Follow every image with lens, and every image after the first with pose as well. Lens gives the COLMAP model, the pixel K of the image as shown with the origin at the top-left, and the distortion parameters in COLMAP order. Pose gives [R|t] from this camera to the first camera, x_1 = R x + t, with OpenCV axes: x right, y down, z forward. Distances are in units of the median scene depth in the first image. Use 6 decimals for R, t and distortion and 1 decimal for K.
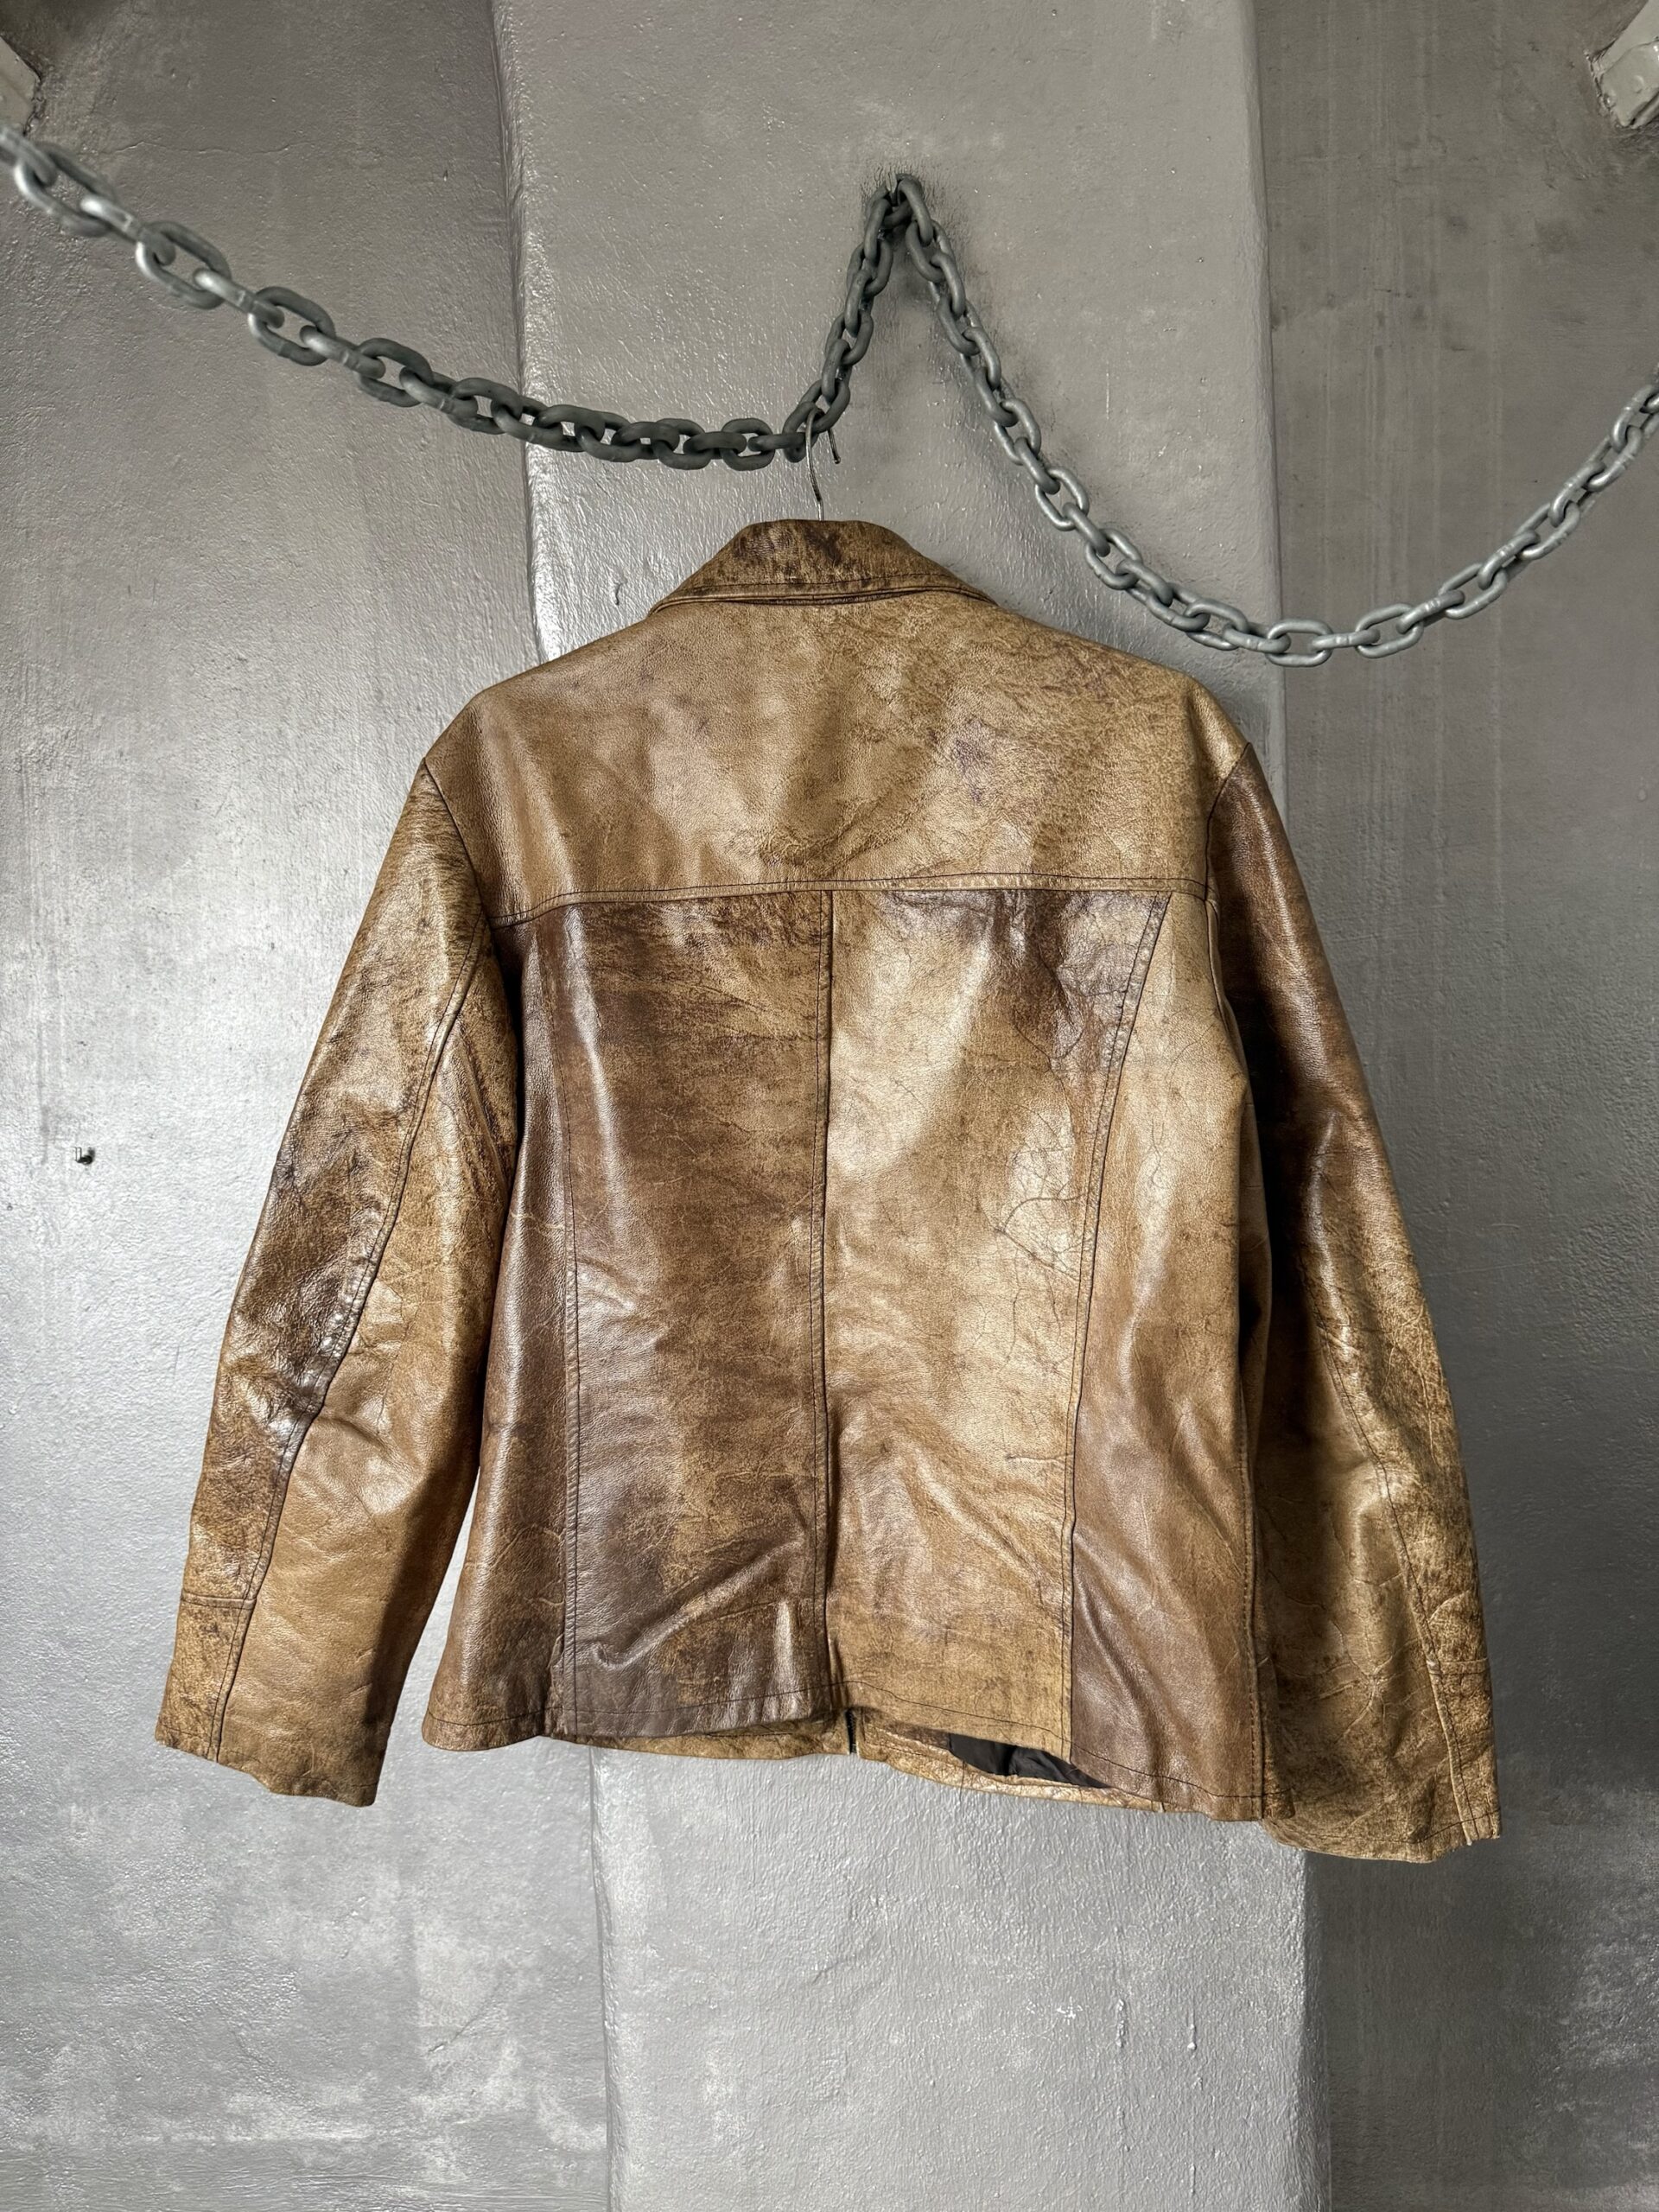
lens RADIAL K [[1608.8, 0, 826.7], [0, 1608.8, 1110.7], [0, 0, 1]] dist [0.014947, -0.039936]
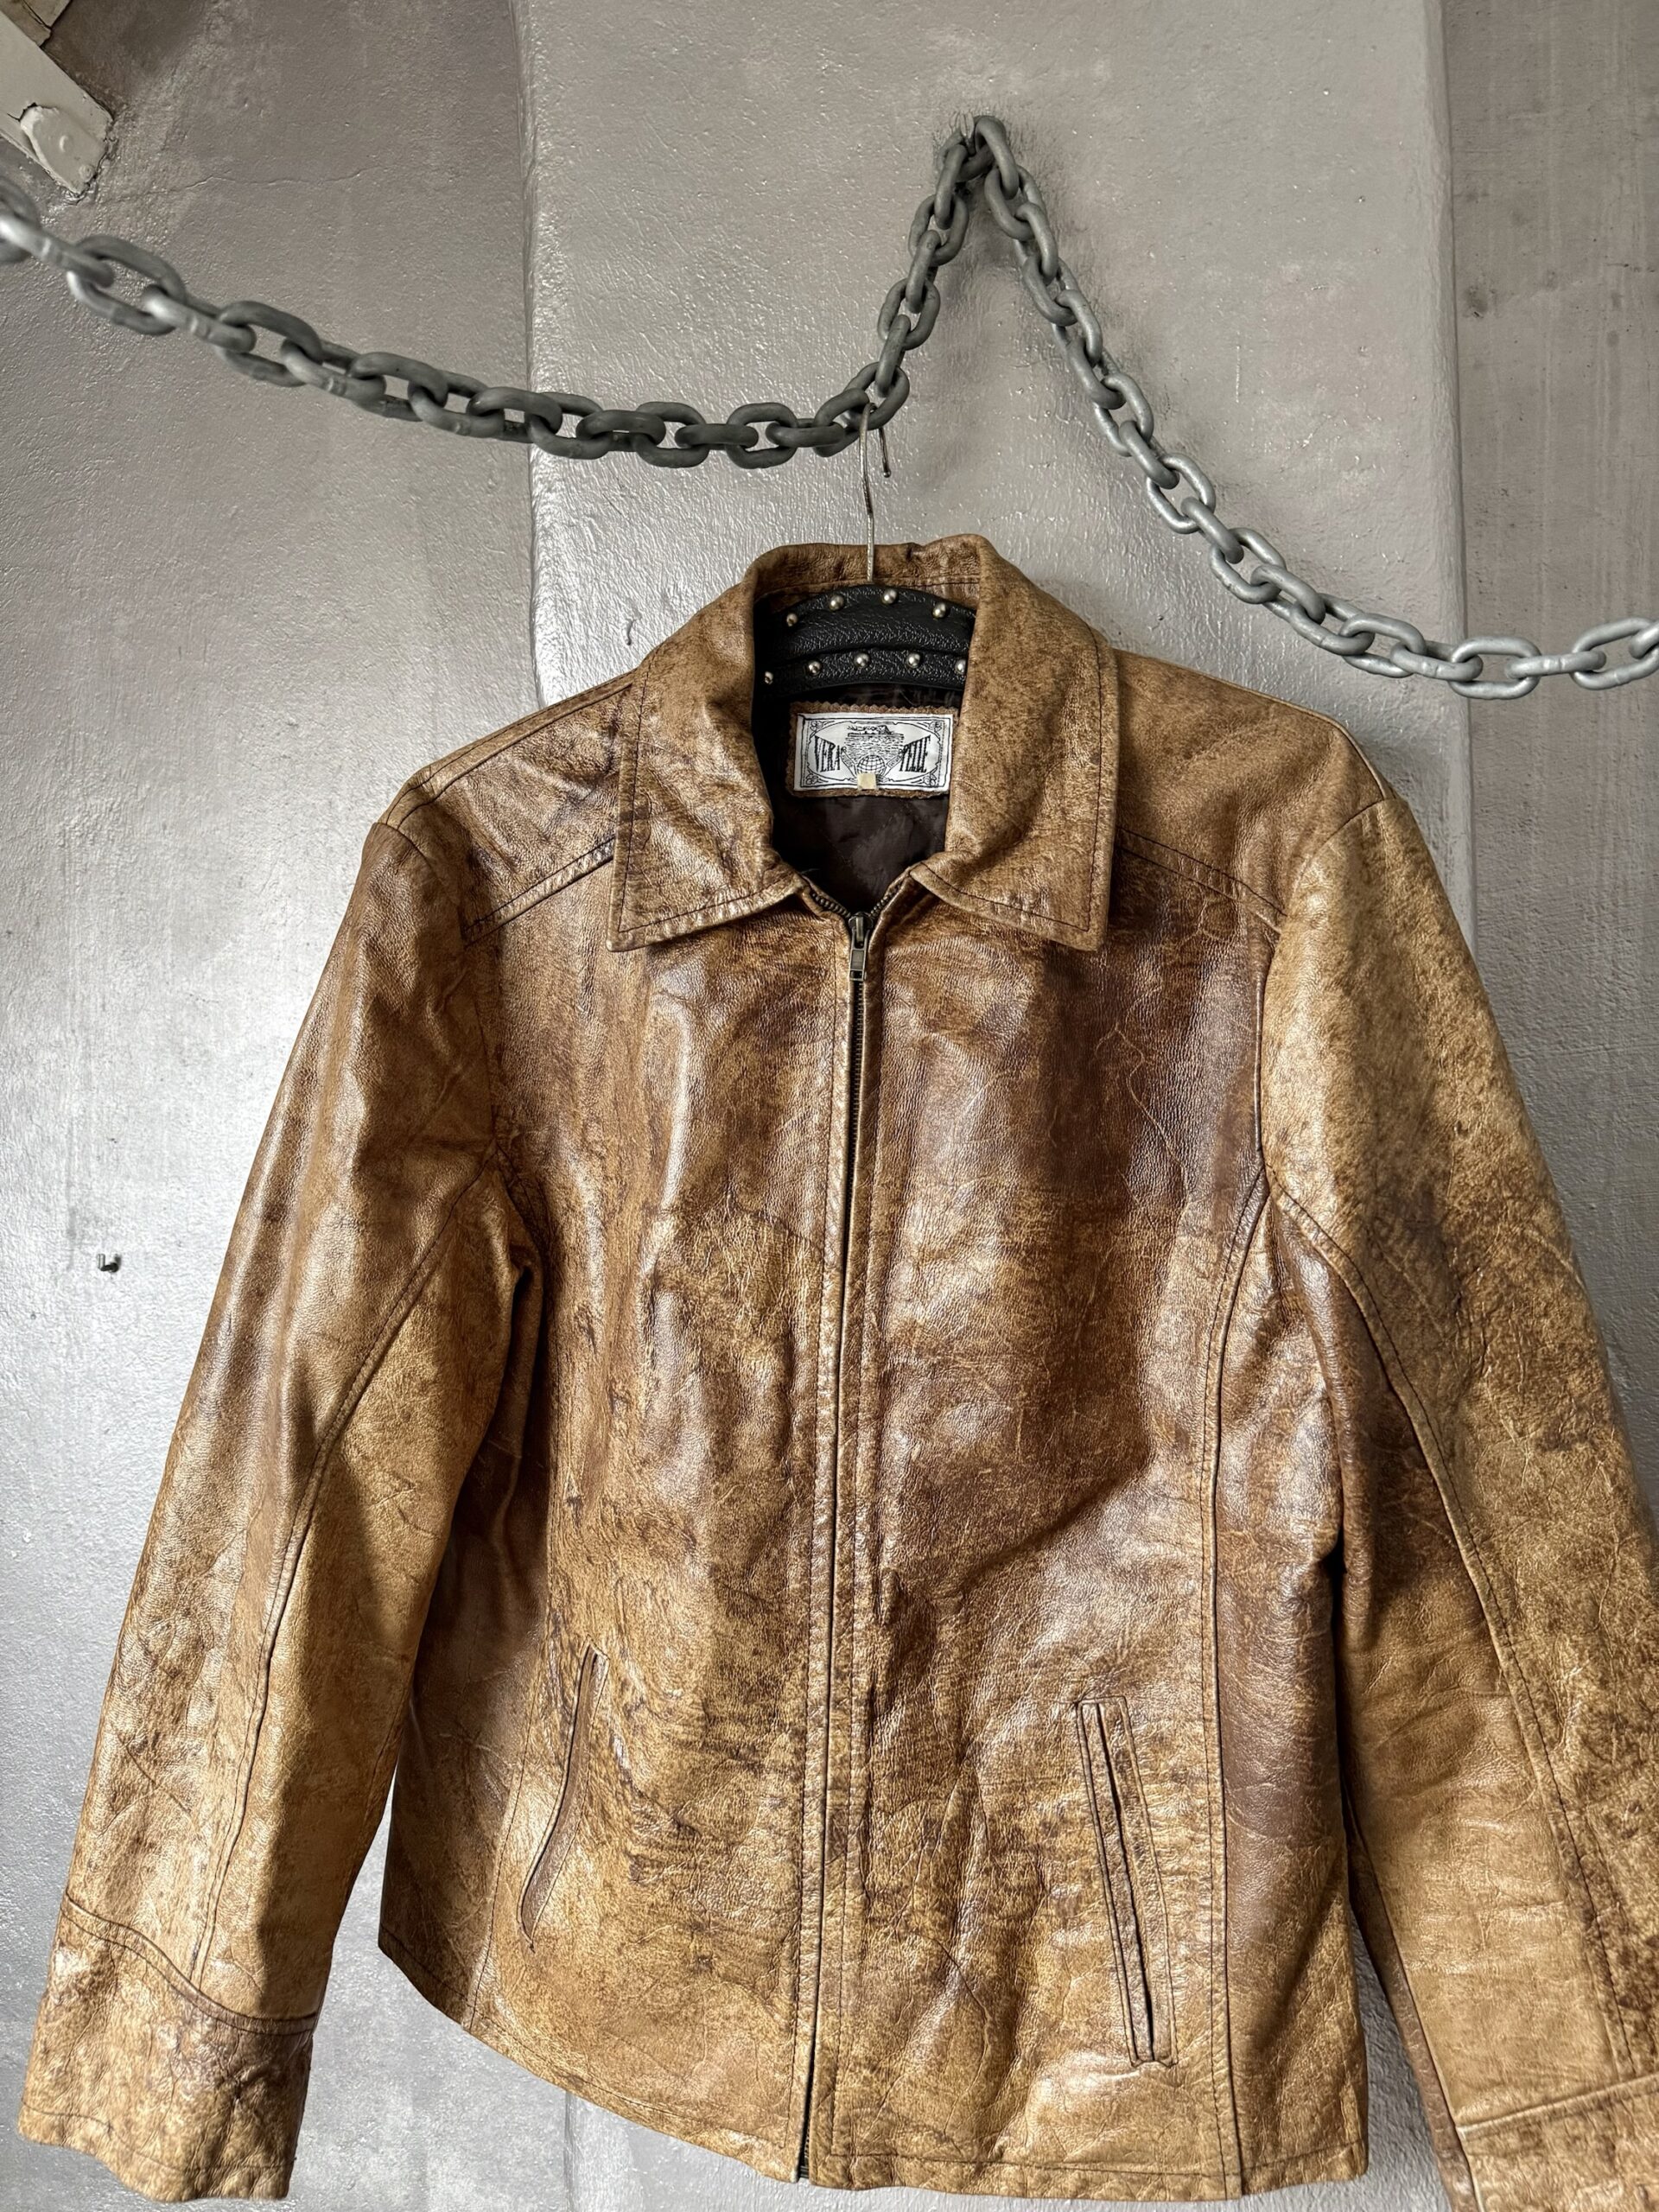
lens RADIAL K [[1608.8, 0, 823.6], [0, 1608.8, 1109.8], [0, 0, 1]] dist [0.014947, -0.039936]
pose [[0.989886, 0.021980, -0.140153, 0.067455], [-0.028651, 0.998541, -0.045761, -0.029390], [0.138942, 0.049314, 0.989072, 0.151776]]
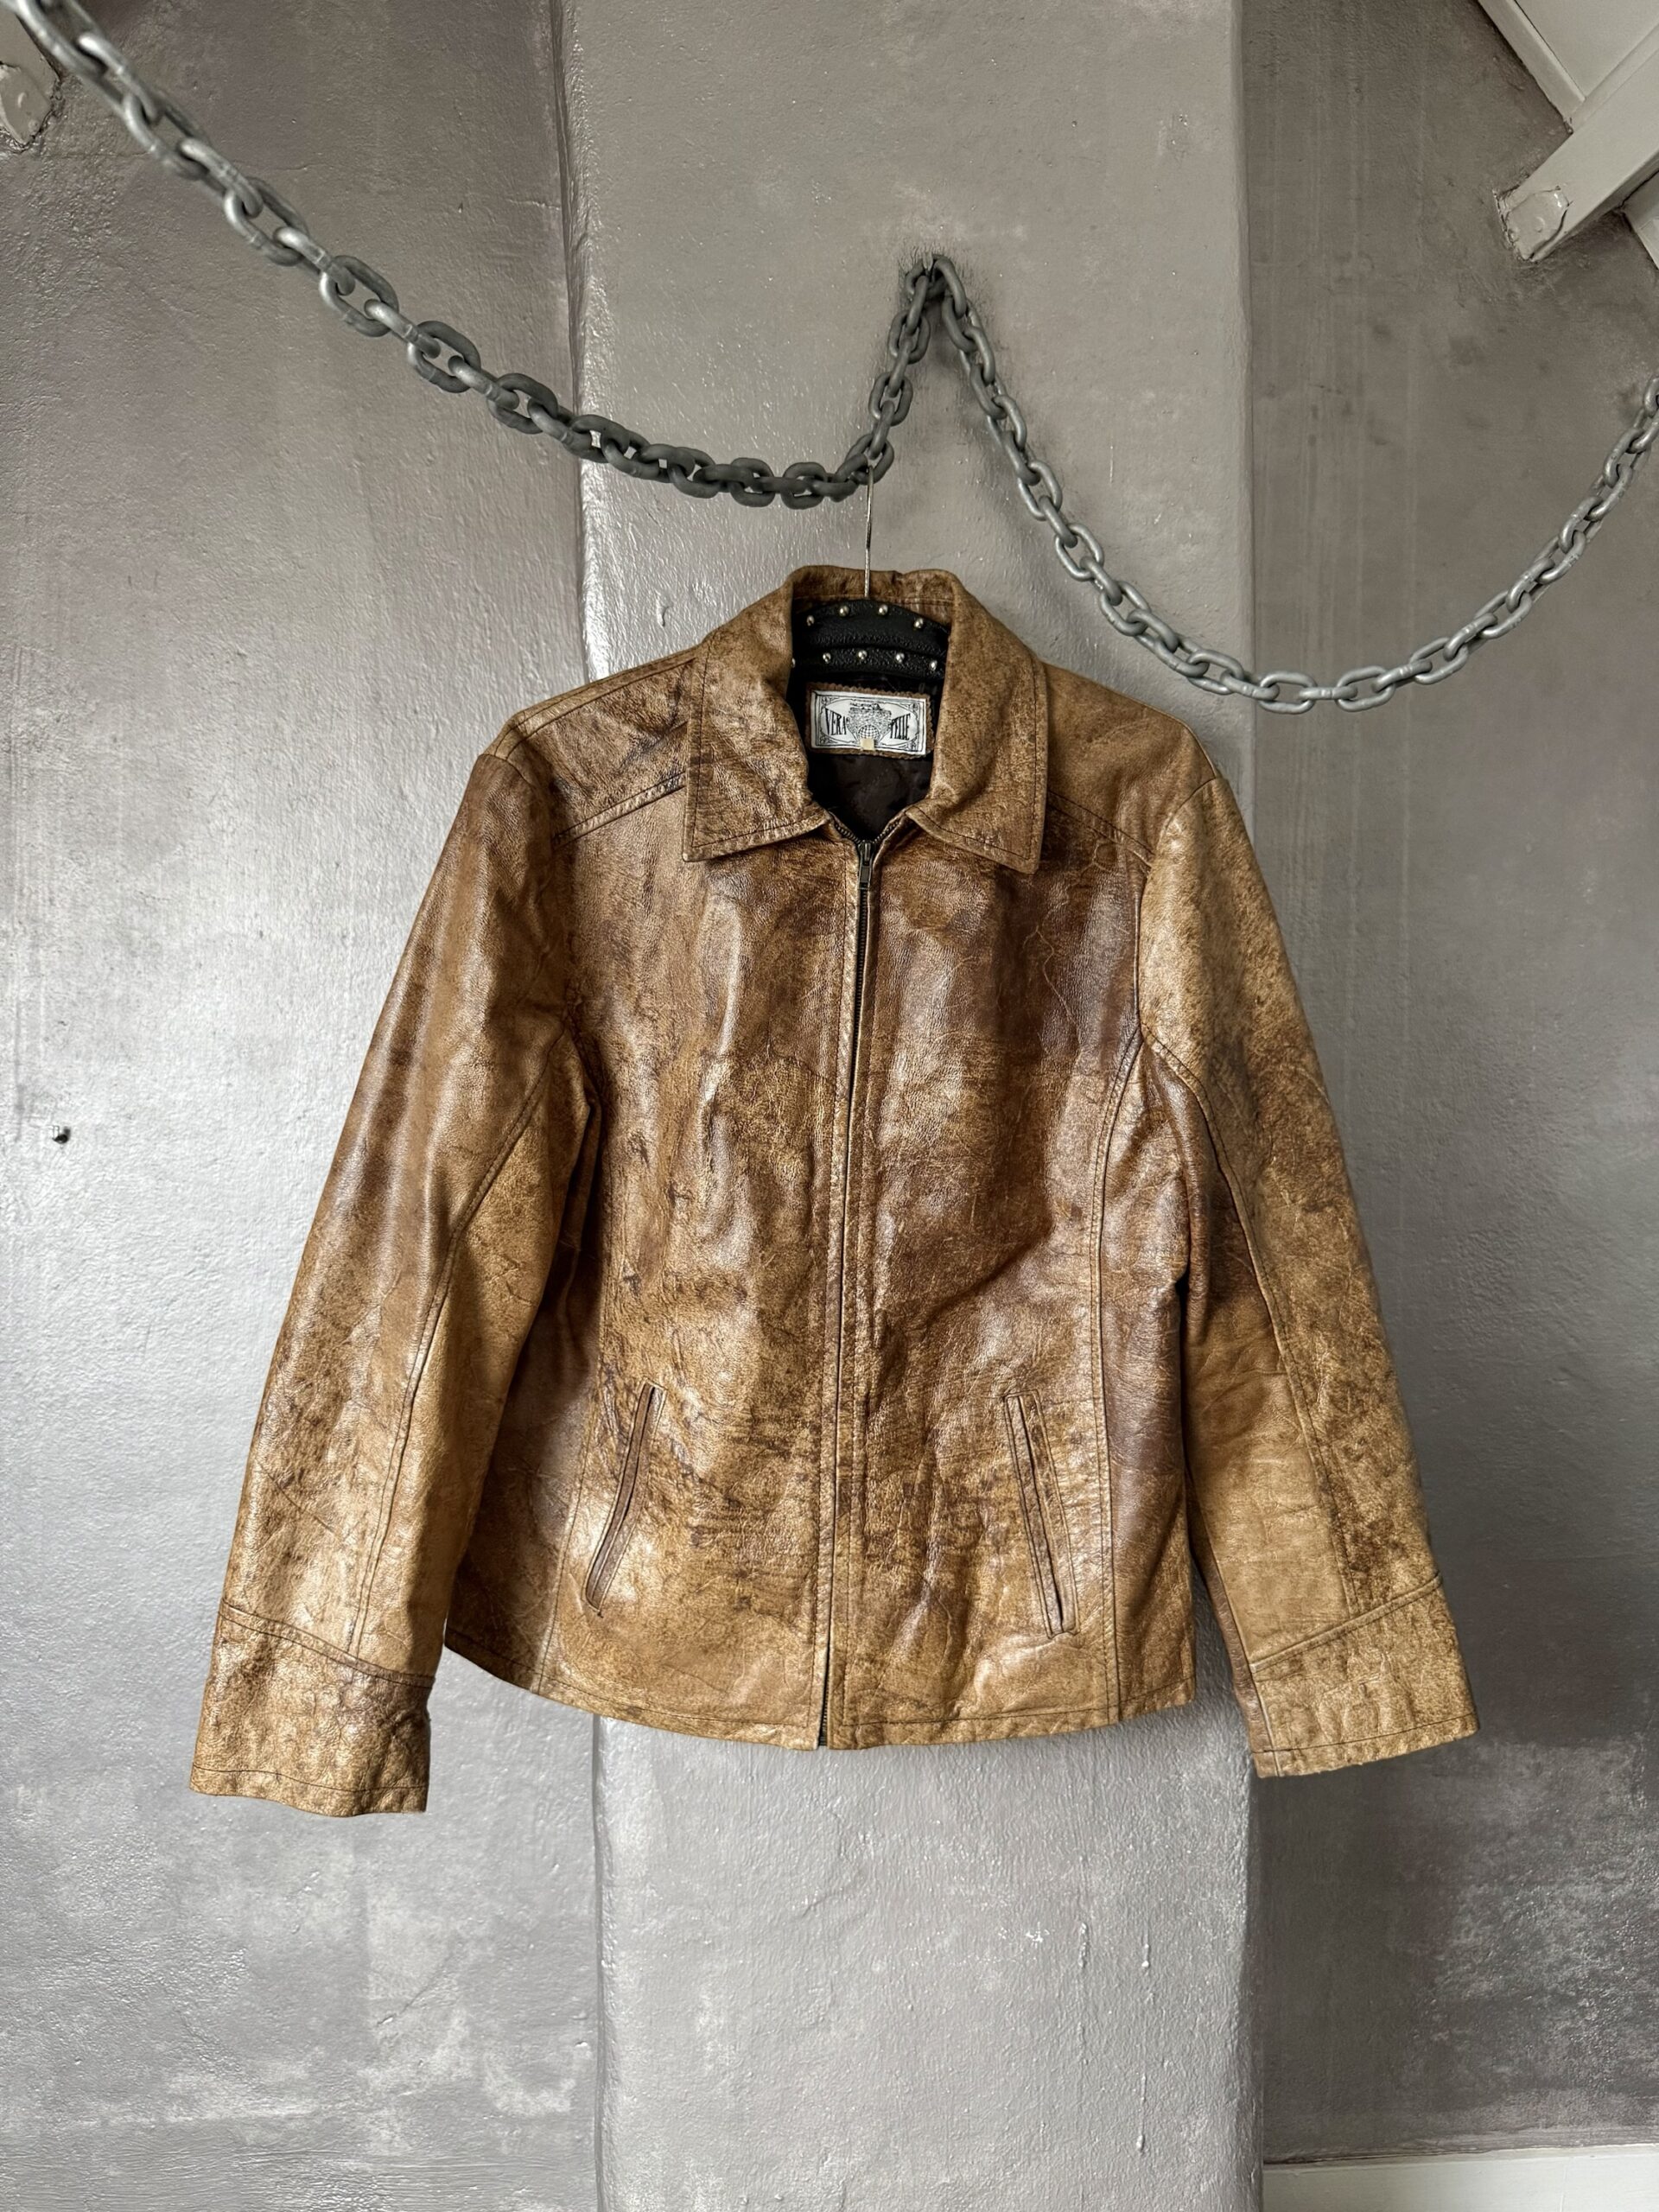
lens RADIAL K [[1608.8, 0, 840.0], [0, 1608.8, 1108.5], [0, 0, 1]] dist [0.014947, -0.039936]
pose [[0.993004, 0.027075, 0.114939, -0.094876], [-0.024783, 0.999465, -0.021324, 0.021615], [-0.115454, 0.018326, 0.993144, -0.058709]]
